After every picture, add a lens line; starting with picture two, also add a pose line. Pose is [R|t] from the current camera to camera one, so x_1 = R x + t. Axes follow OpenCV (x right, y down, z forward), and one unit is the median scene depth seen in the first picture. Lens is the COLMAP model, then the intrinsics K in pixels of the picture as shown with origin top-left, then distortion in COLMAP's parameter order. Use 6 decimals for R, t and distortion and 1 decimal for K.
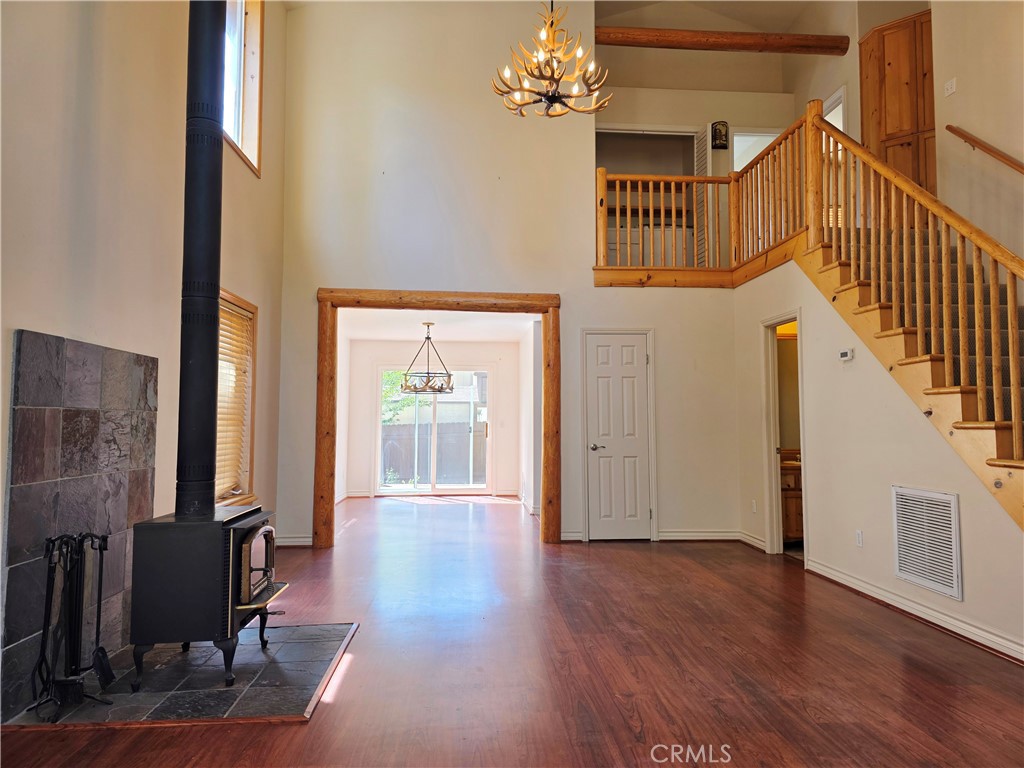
lens RADIAL K [[684.1, 0, 512.0], [0, 684.1, 384.0], [0, 0, 1]] dist [0.065711, -0.059596]
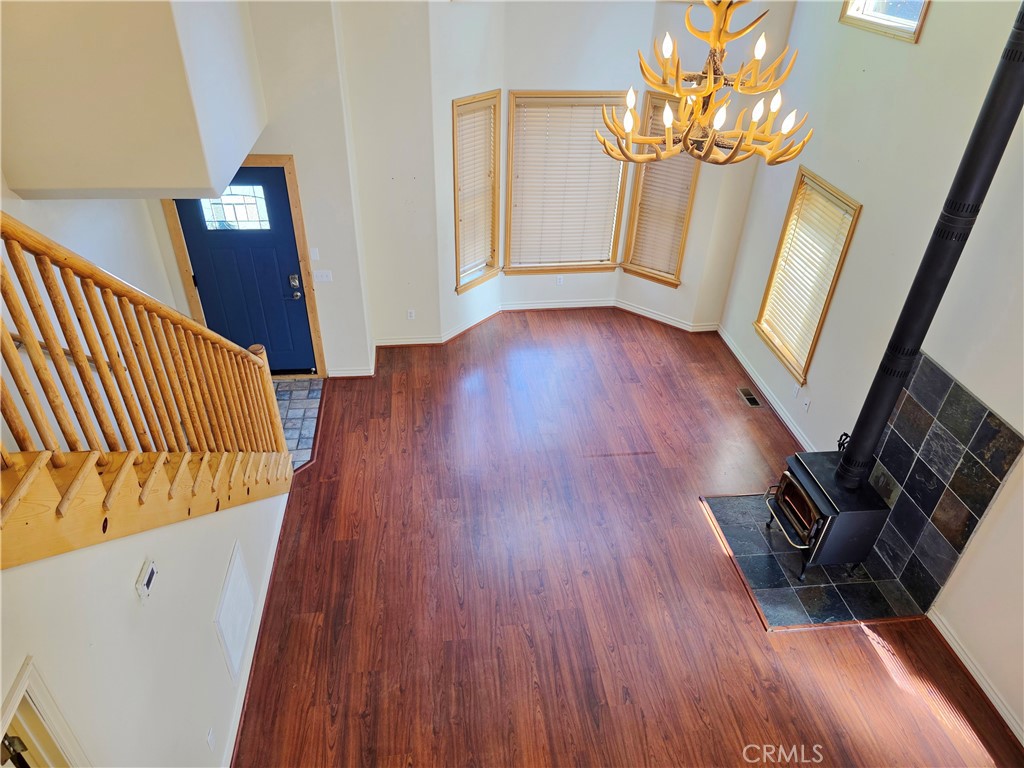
lens RADIAL K [[684.1, 0, 512.0], [0, 684.1, 384.0], [0, 0, 1]] dist [0.065711, -0.059596]
pose [[-0.998084, 0.002078, -0.061841, 0.164090], [-0.030513, 0.852931, 0.521131, -0.354618], [0.053829, 0.522019, -0.851233, 1.041174]]
